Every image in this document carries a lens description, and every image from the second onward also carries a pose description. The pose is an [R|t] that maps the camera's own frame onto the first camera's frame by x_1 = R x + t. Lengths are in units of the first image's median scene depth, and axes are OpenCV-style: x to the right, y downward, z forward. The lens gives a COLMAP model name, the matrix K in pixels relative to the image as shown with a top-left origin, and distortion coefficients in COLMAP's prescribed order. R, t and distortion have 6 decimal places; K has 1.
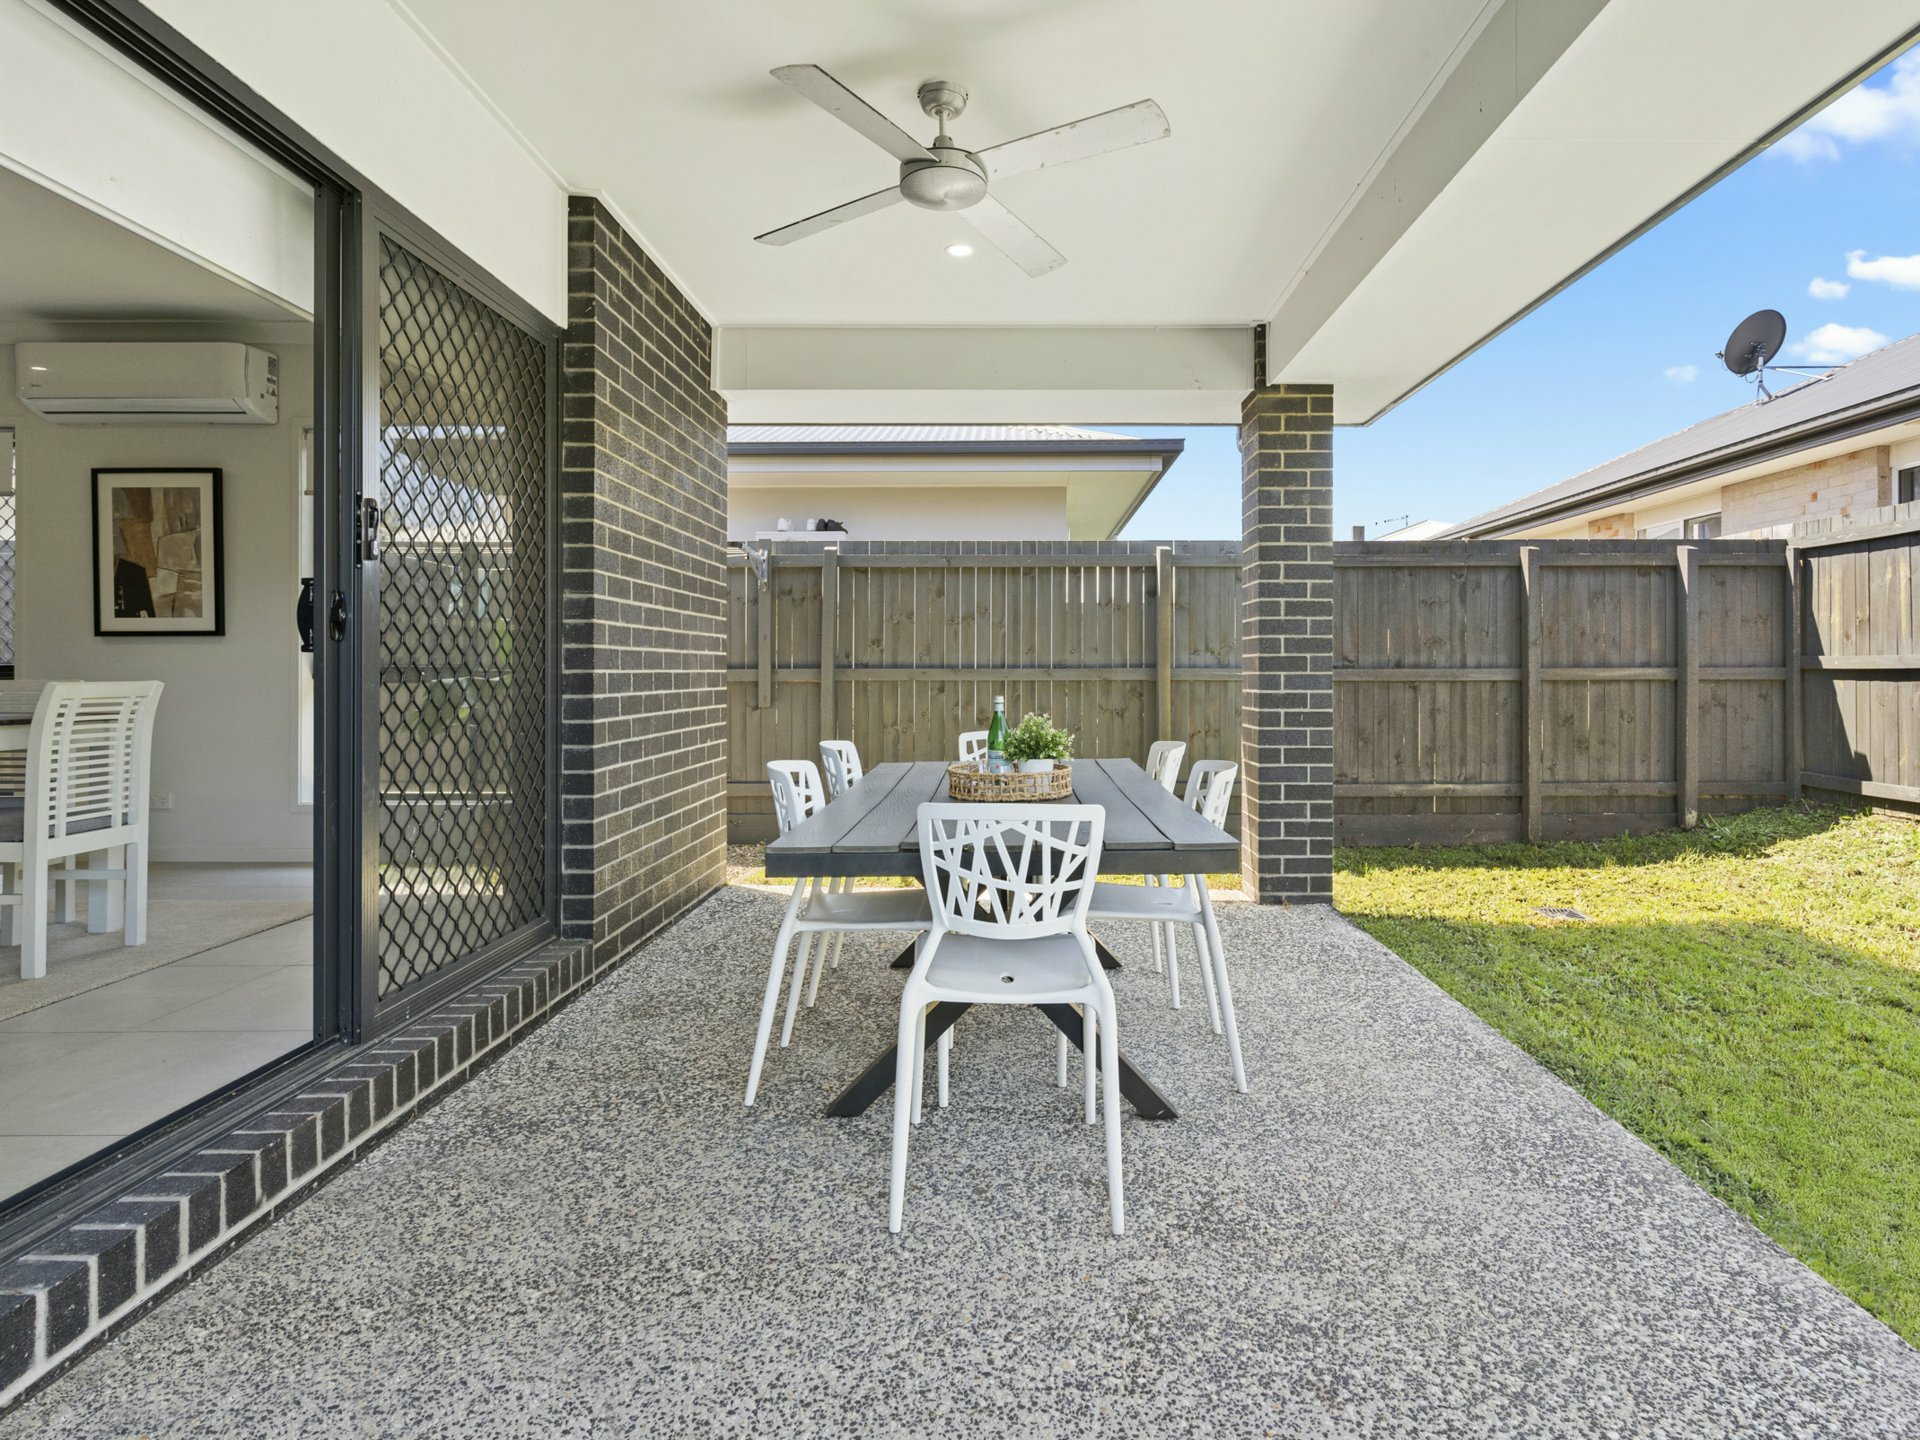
lens RADIAL K [[1038.5, 0, 988.5], [0, 1038.5, 665.3], [0, 0, 1]] dist [0.001048, 0.000793]
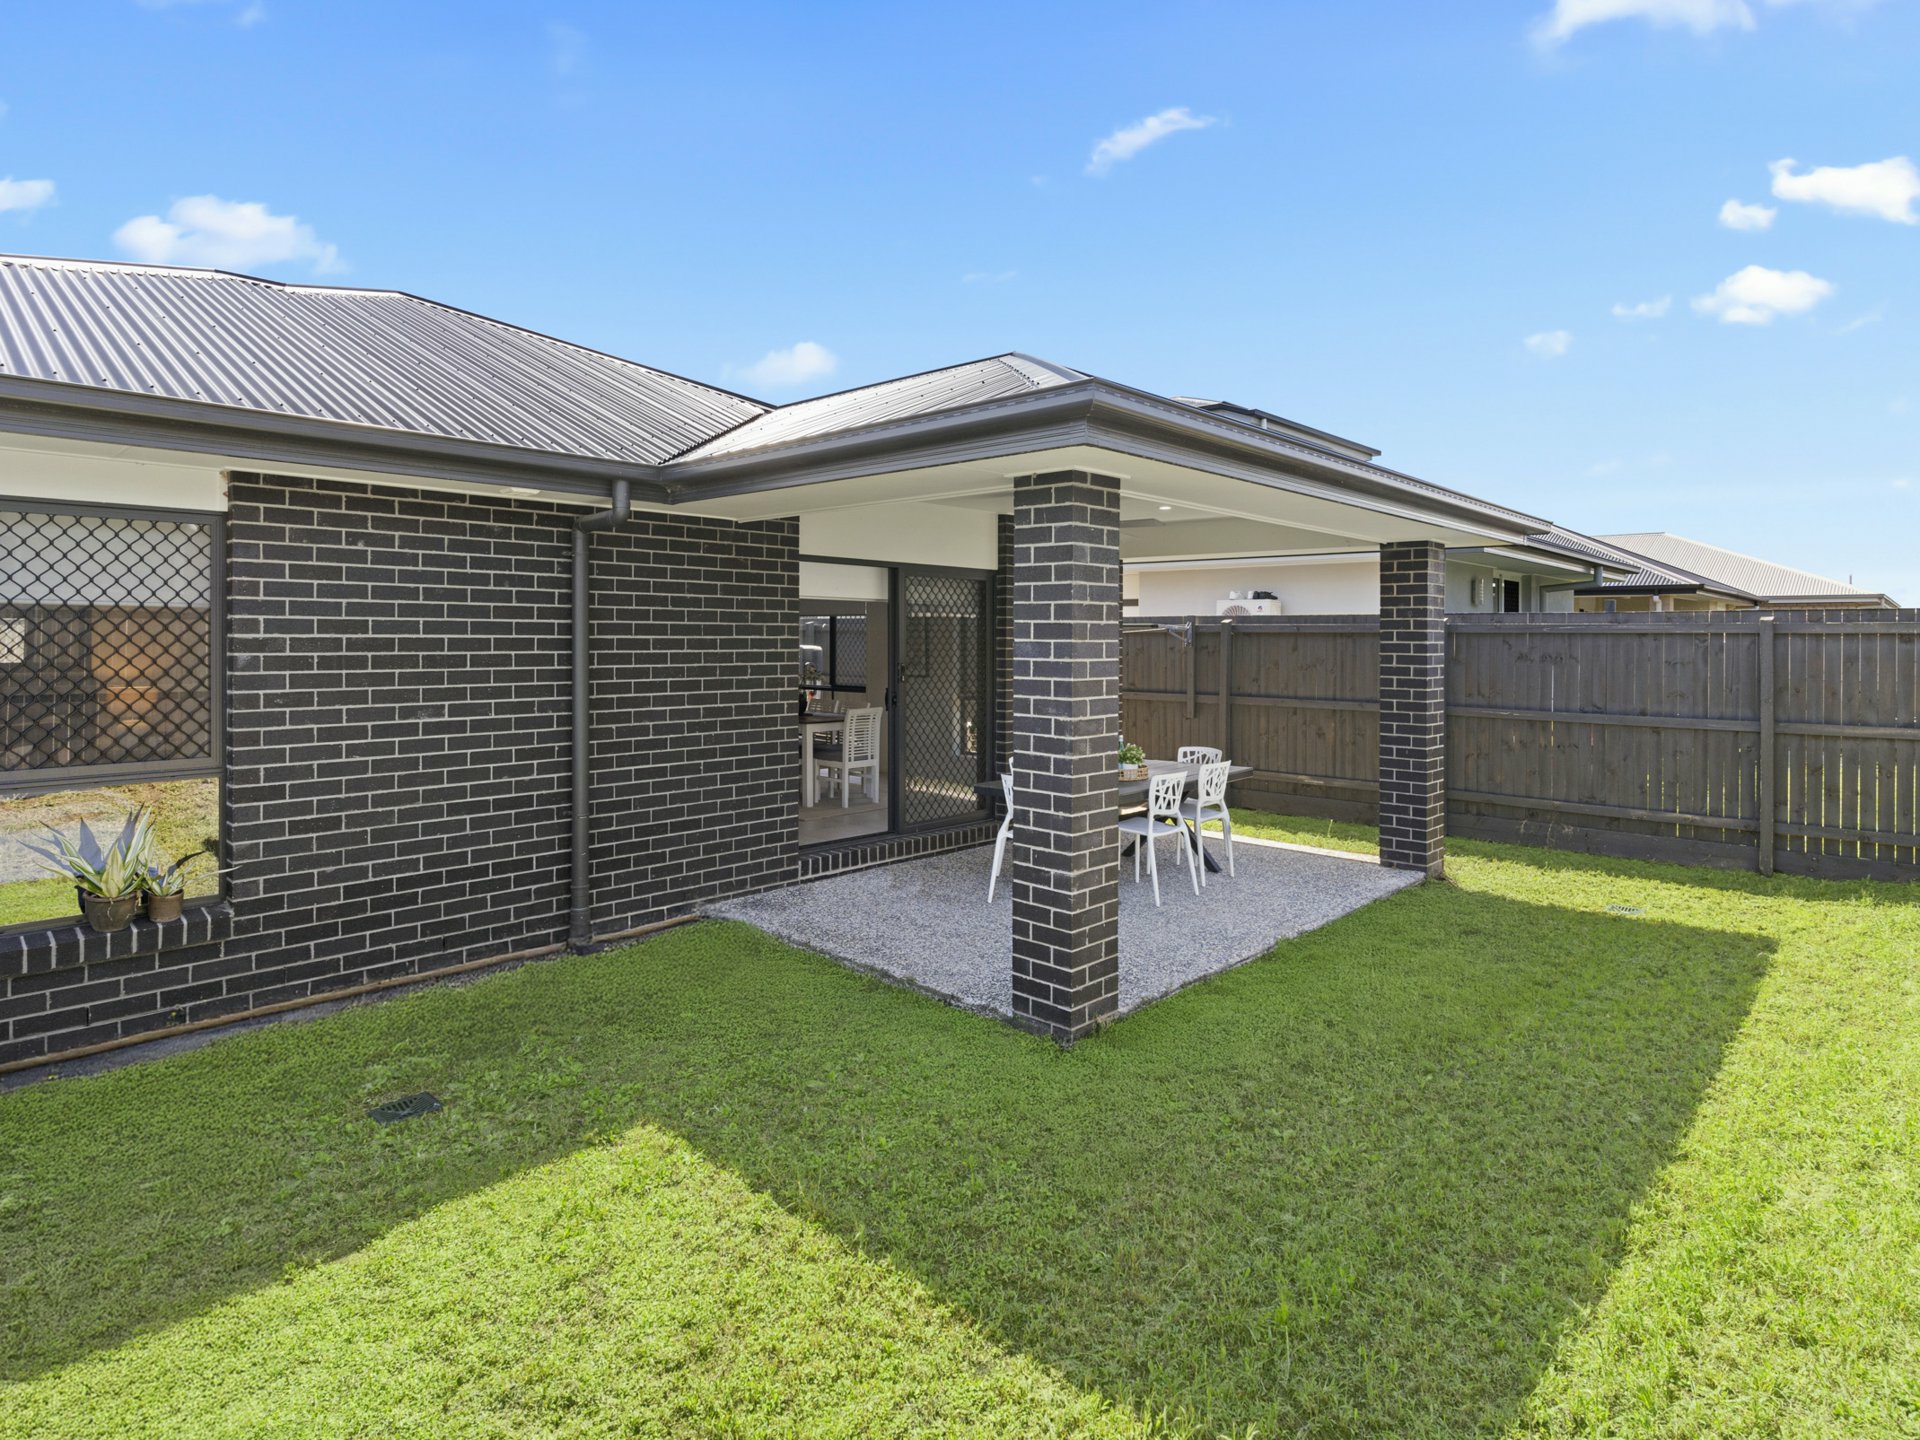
lens RADIAL K [[1038.5, 0, 964.3], [0, 1038.5, 632.7], [0, 0, 1]] dist [0.001048, 0.000793]
pose [[0.735818, 0.000556, -0.677179, 0.809007], [-0.000095, 1.000000, 0.000718, -0.122419], [0.677179, -0.000464, 0.735818, -0.574702]]
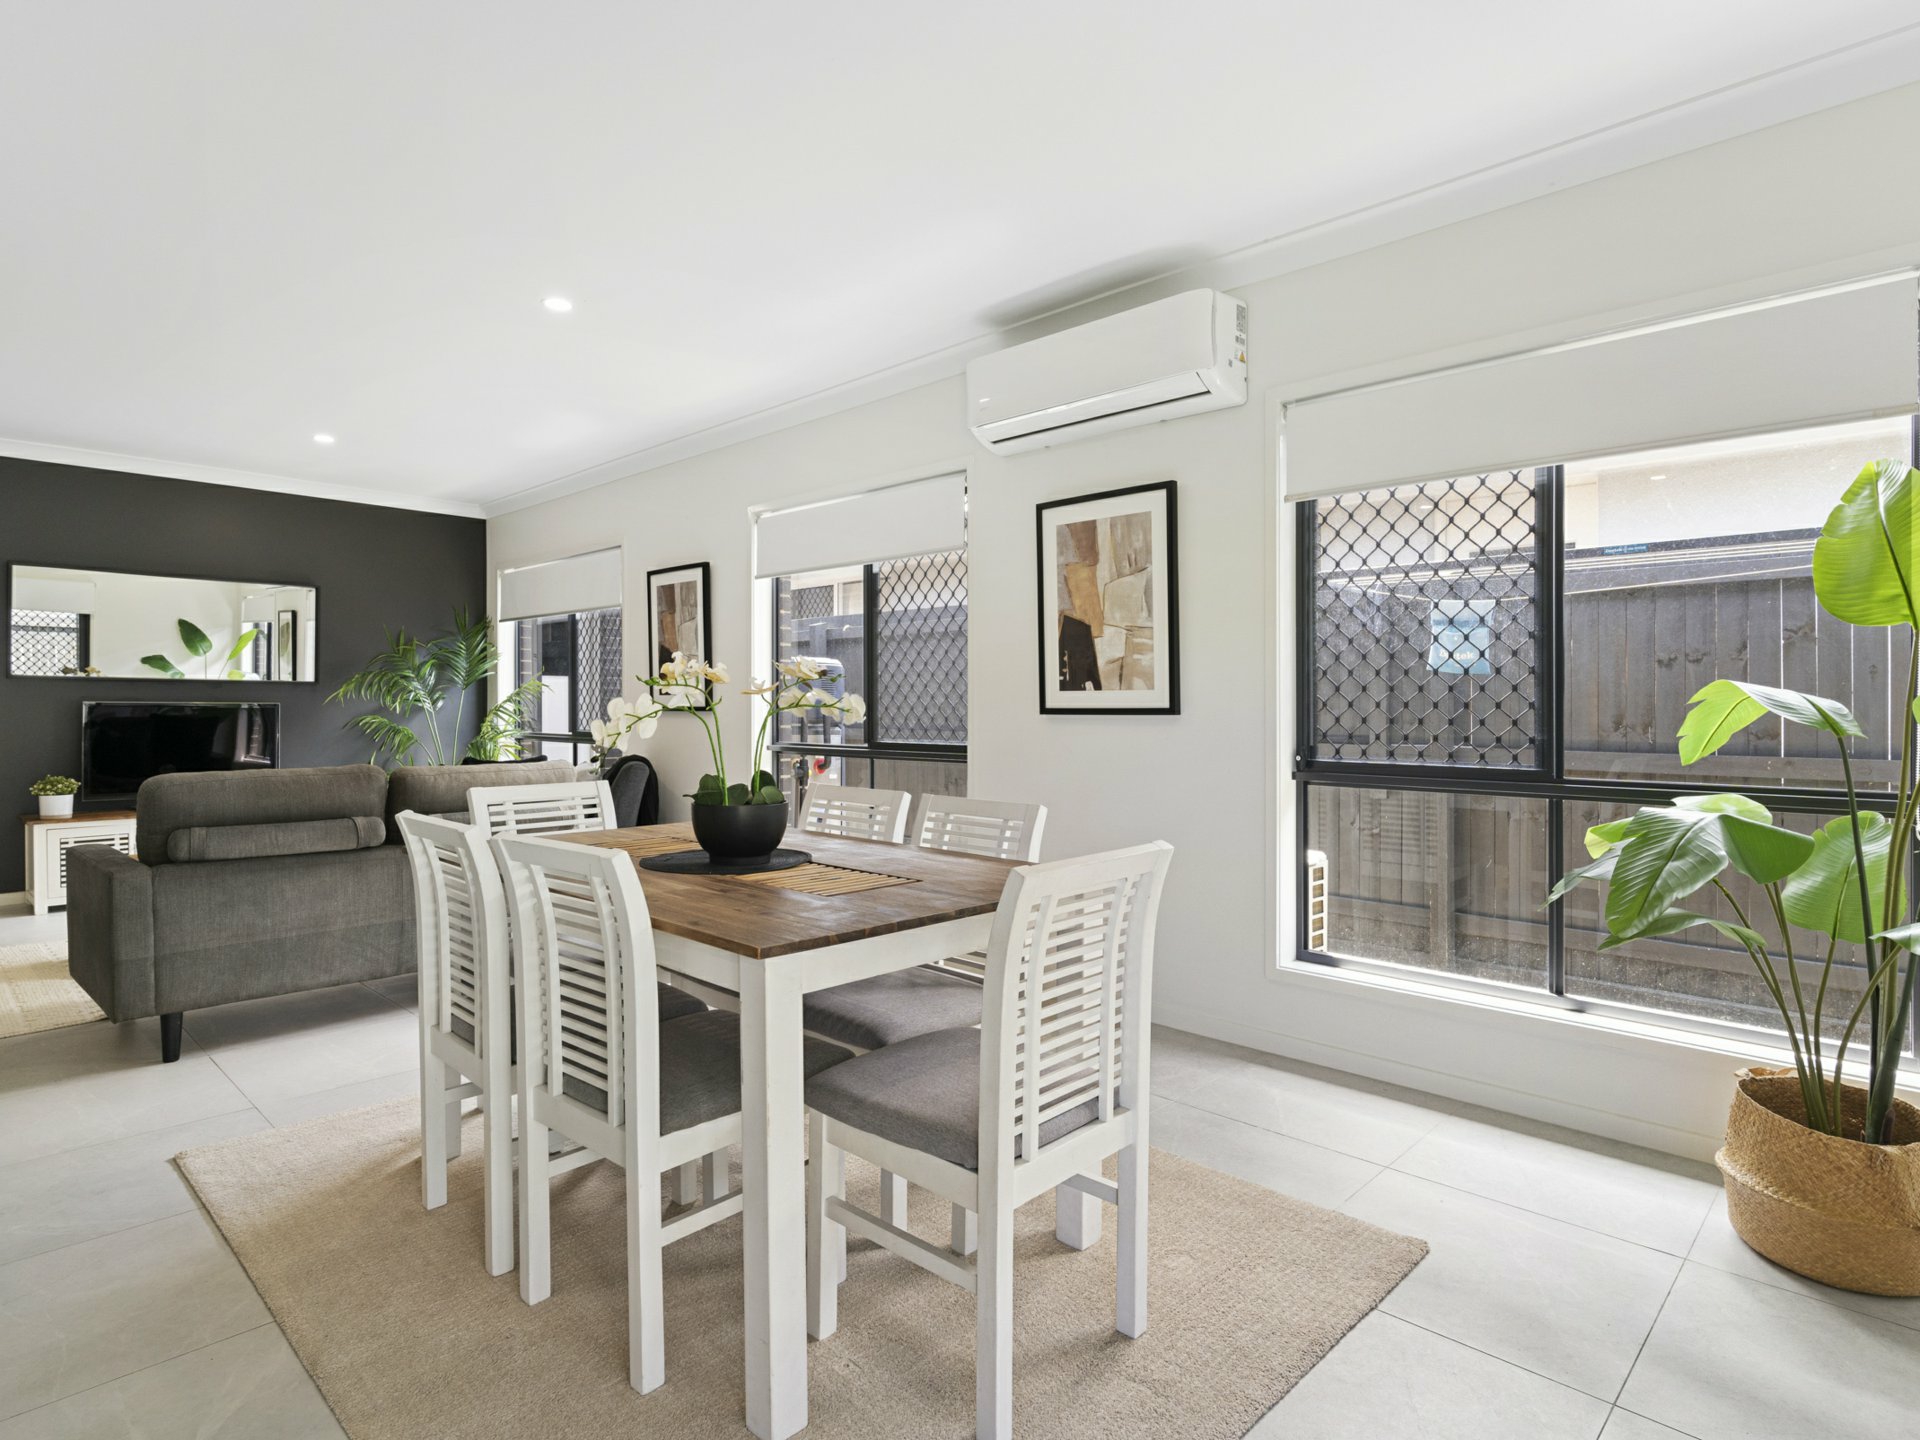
lens RADIAL K [[1038.5, 0, 945.2], [0, 1038.5, 725.6], [0, 0, 1]] dist [0.001048, 0.000793]
pose [[0.713555, 0.009452, -0.700535, -0.349167], [0.004202, 0.999833, 0.017770, -0.034011], [0.700587, -0.015623, 0.713396, 0.375649]]
